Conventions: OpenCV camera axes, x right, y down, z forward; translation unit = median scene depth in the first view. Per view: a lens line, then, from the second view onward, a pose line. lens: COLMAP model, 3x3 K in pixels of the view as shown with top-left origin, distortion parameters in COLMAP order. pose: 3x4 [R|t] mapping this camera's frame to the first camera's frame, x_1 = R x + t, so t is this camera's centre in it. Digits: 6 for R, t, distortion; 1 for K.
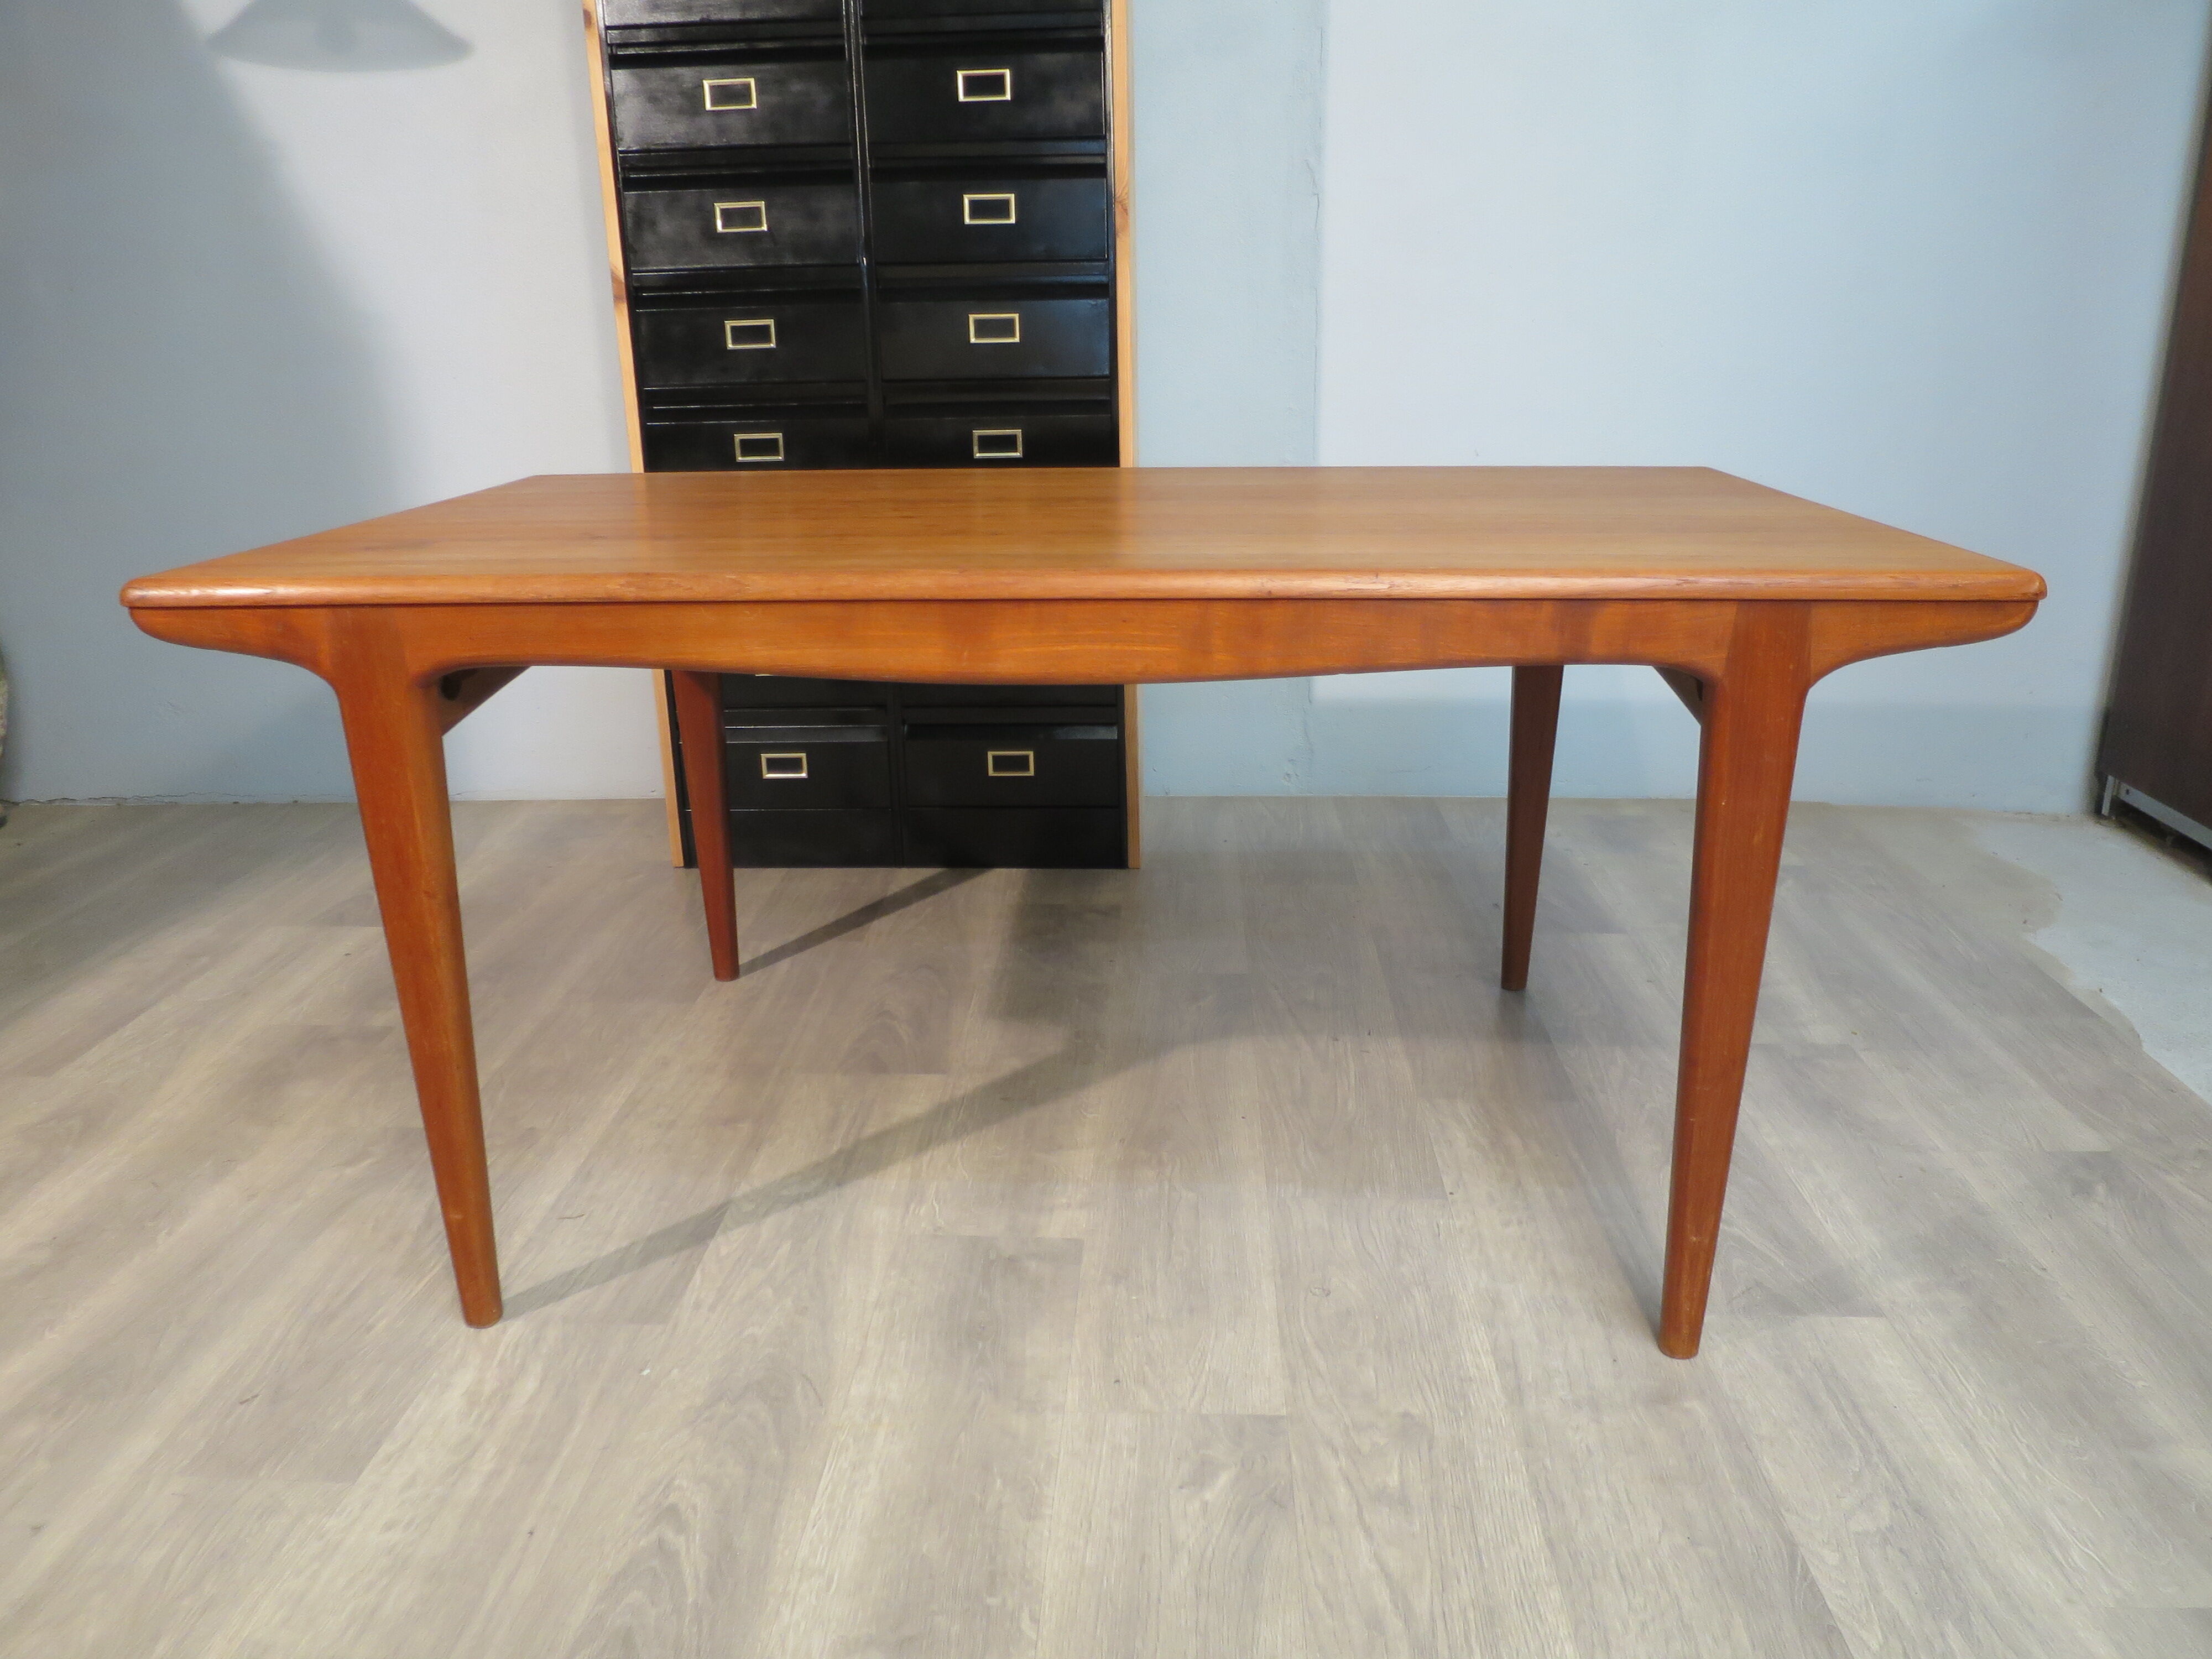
lens RADIAL K [[1596.0, 0, 1107.1], [0, 1596.0, 833.1], [0, 0, 1]] dist [-0.047662, 0.013599]
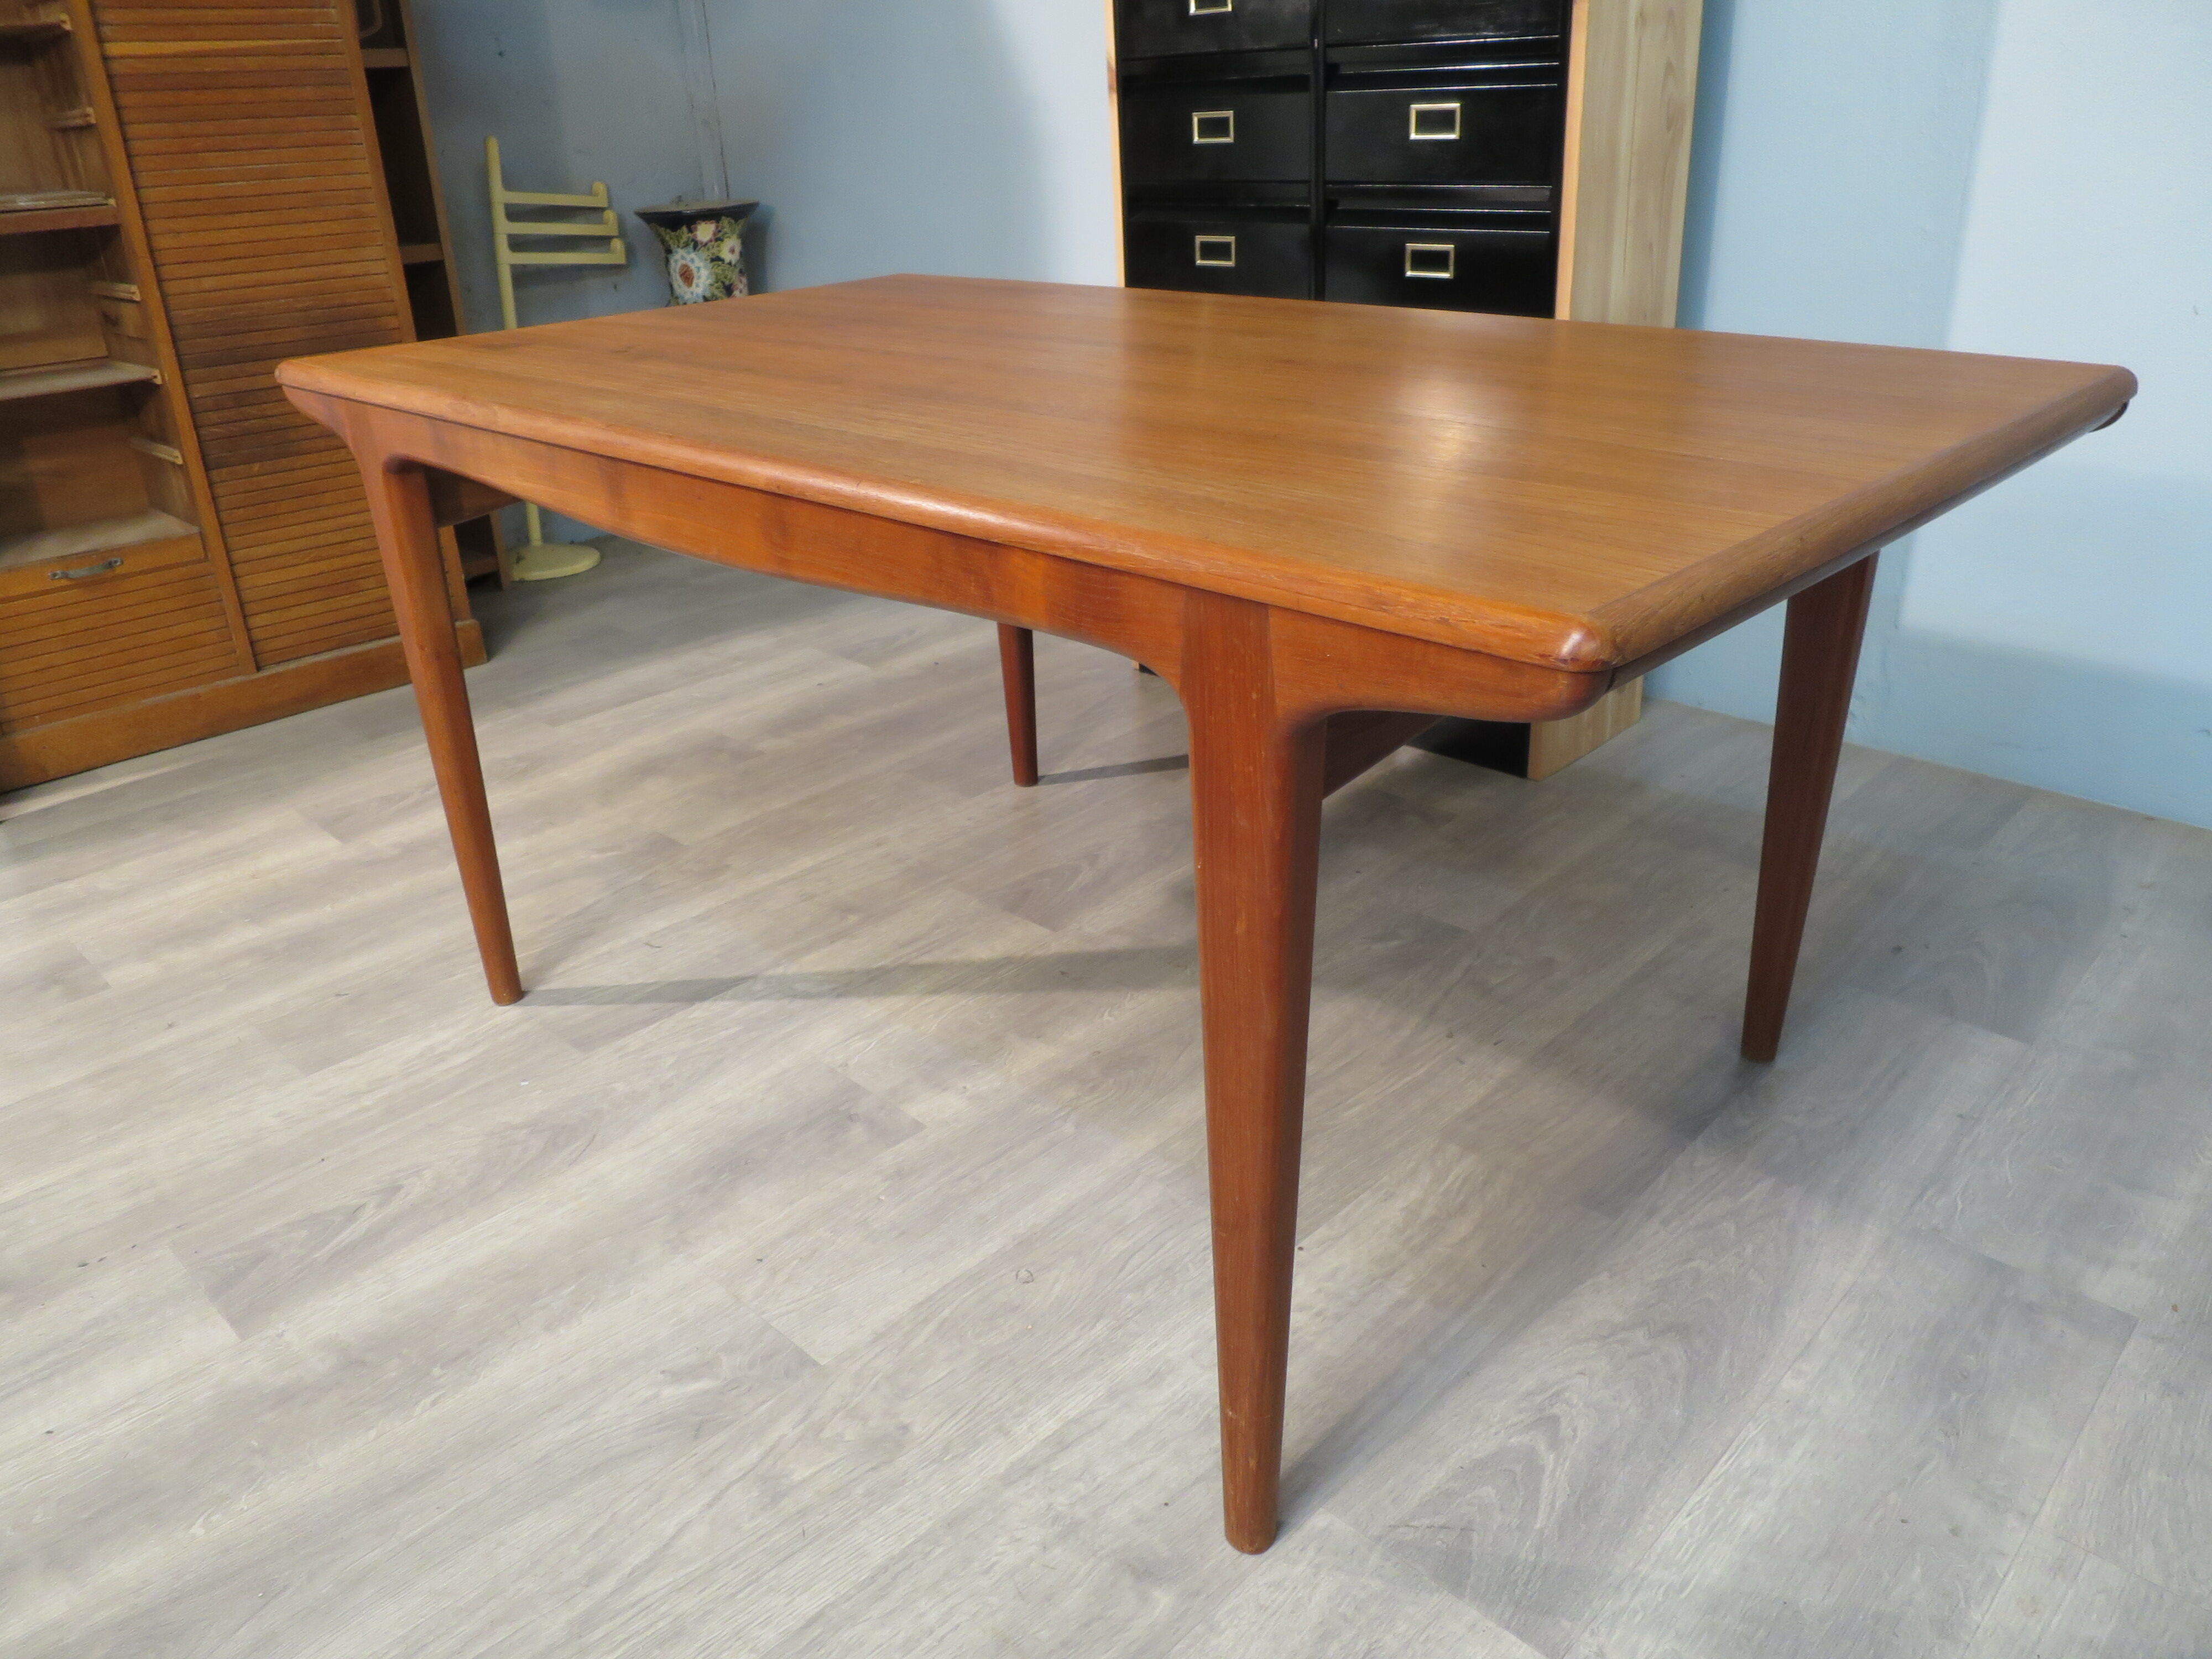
lens RADIAL K [[1596.0, 0, 1108.3], [0, 1596.0, 832.3], [0, 0, 1]] dist [-0.047662, 0.013599]
pose [[0.751943, 0.263732, -0.604174, 0.638483], [-0.178779, 0.963724, 0.198177, -0.136601], [0.634523, -0.041004, 0.771816, 0.345981]]
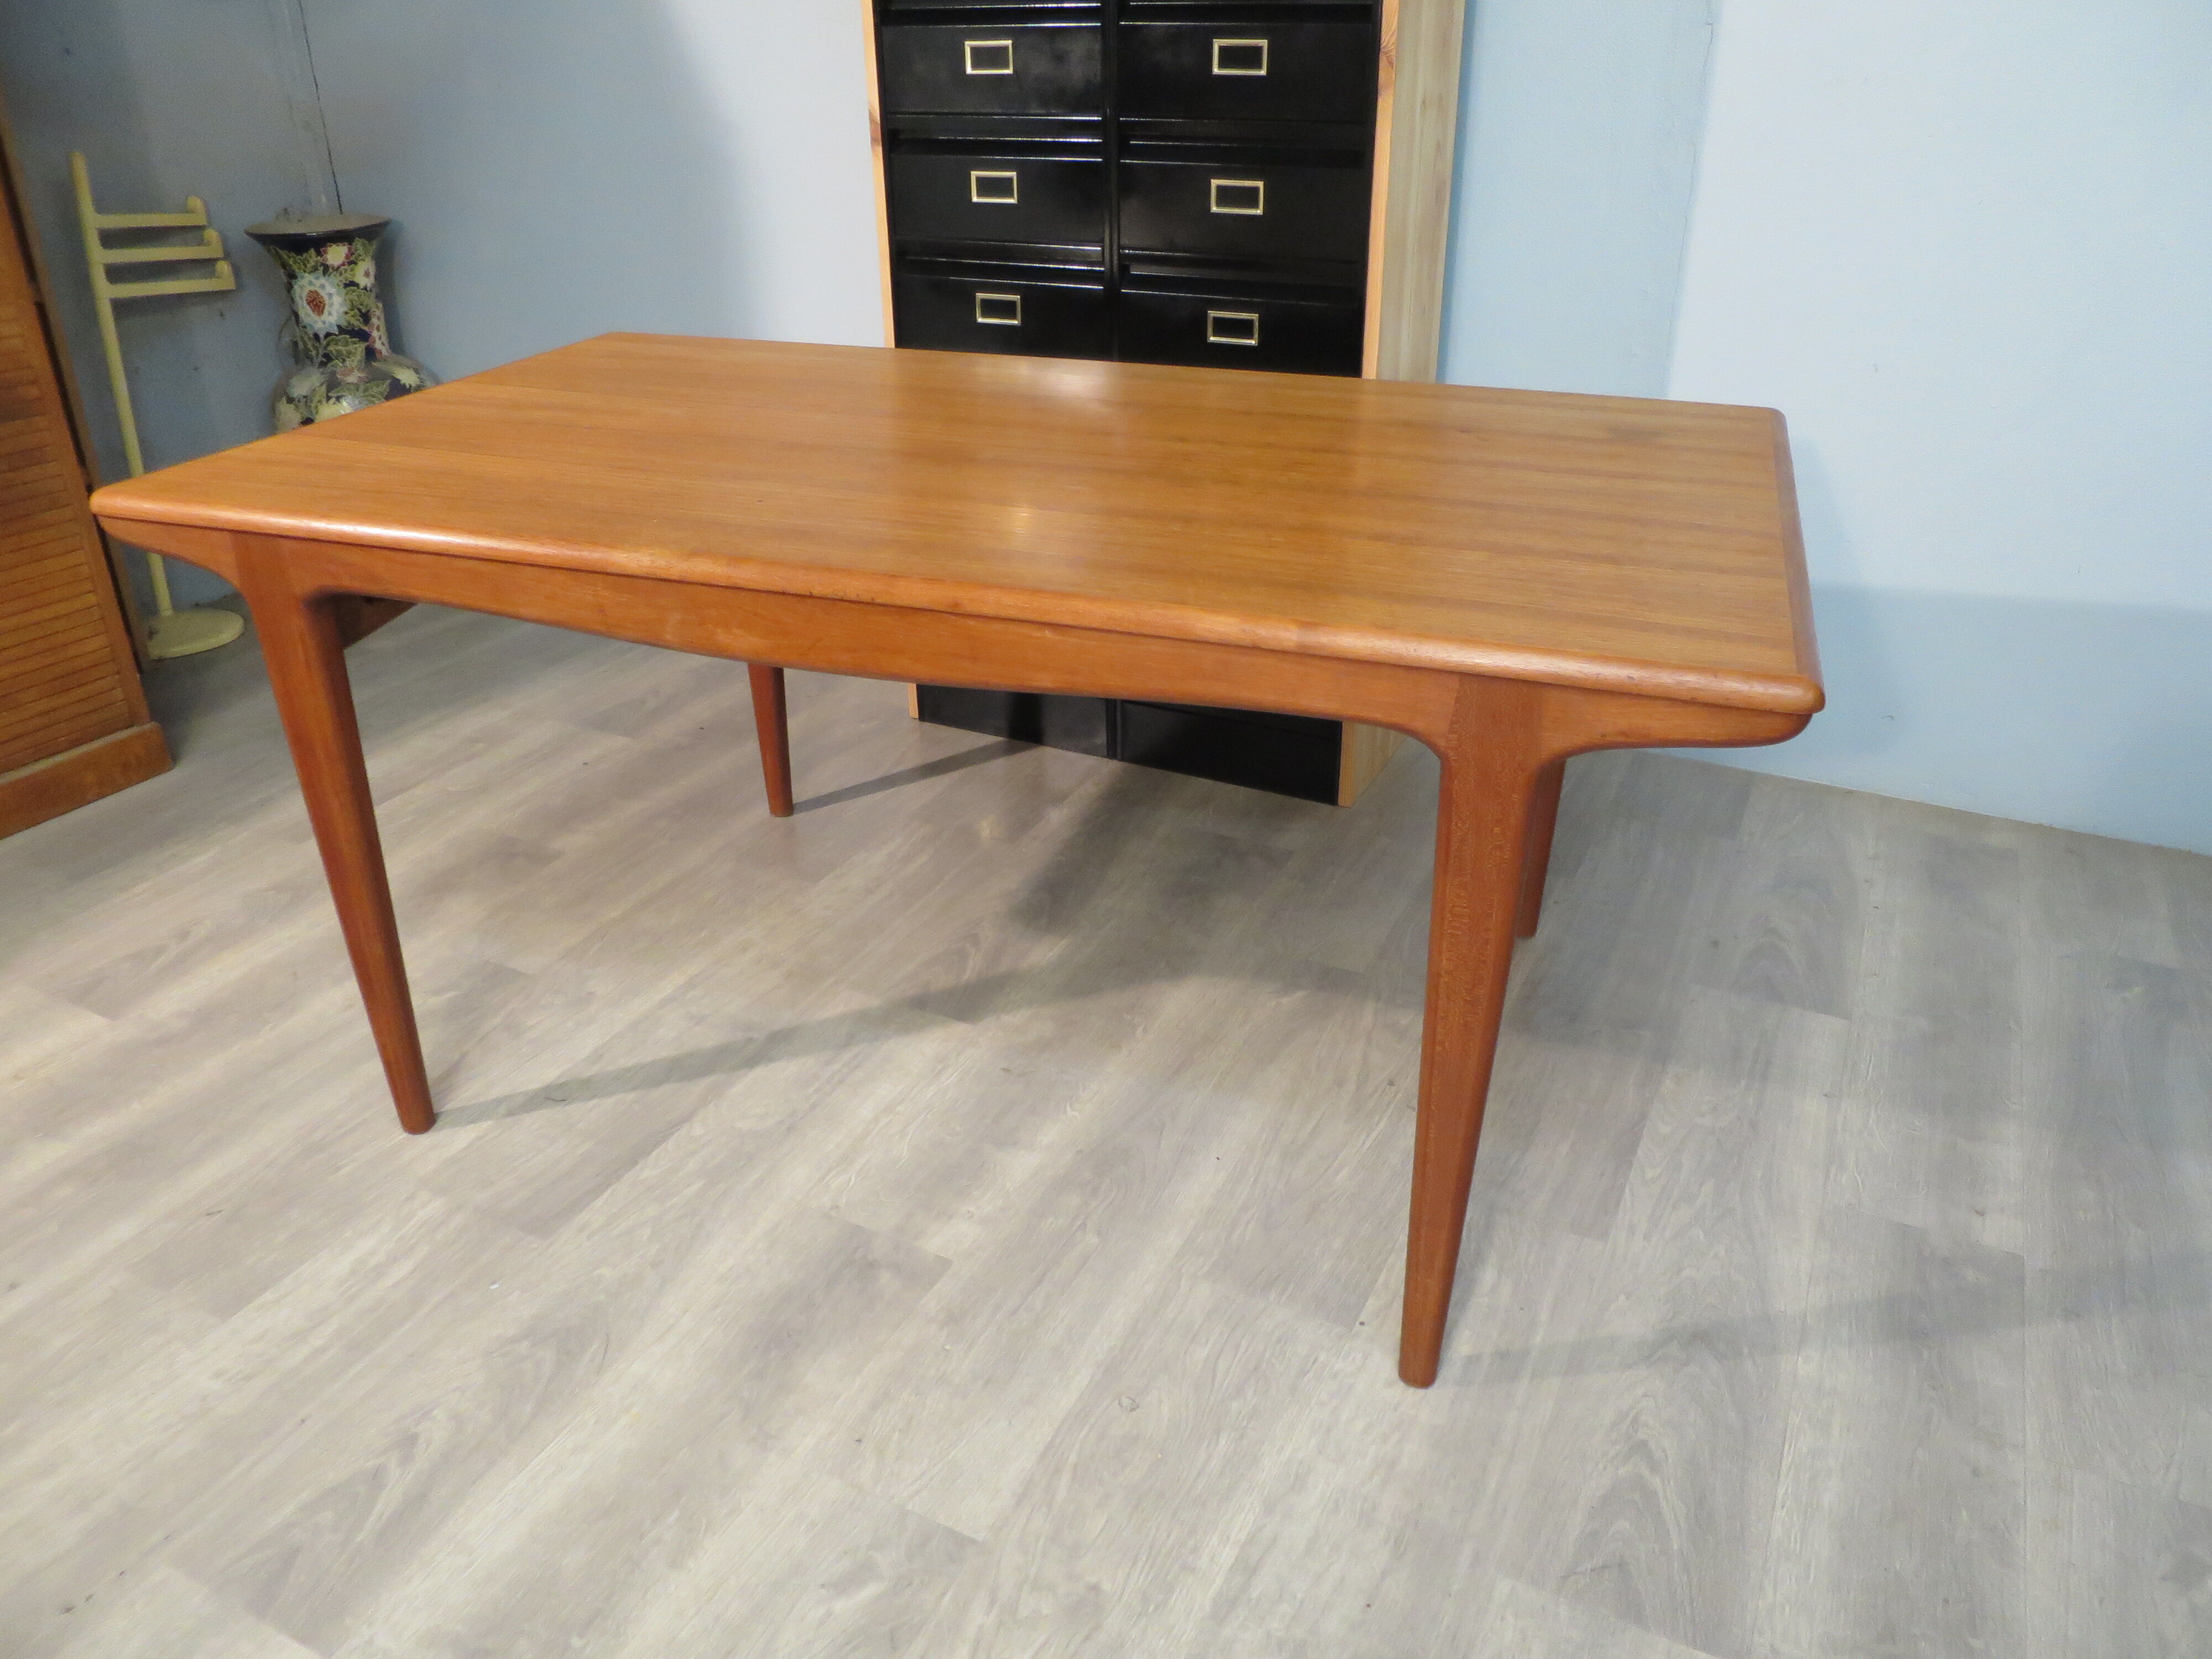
lens RADIAL K [[1596.0, 0, 1107.9], [0, 1596.0, 830.3], [0, 0, 1]] dist [-0.047662, 0.013599]
pose [[0.914757, 0.193967, -0.354395, 0.381231], [-0.134079, 0.973245, 0.186592, -0.202903], [0.381106, -0.123170, 0.916290, 0.191682]]
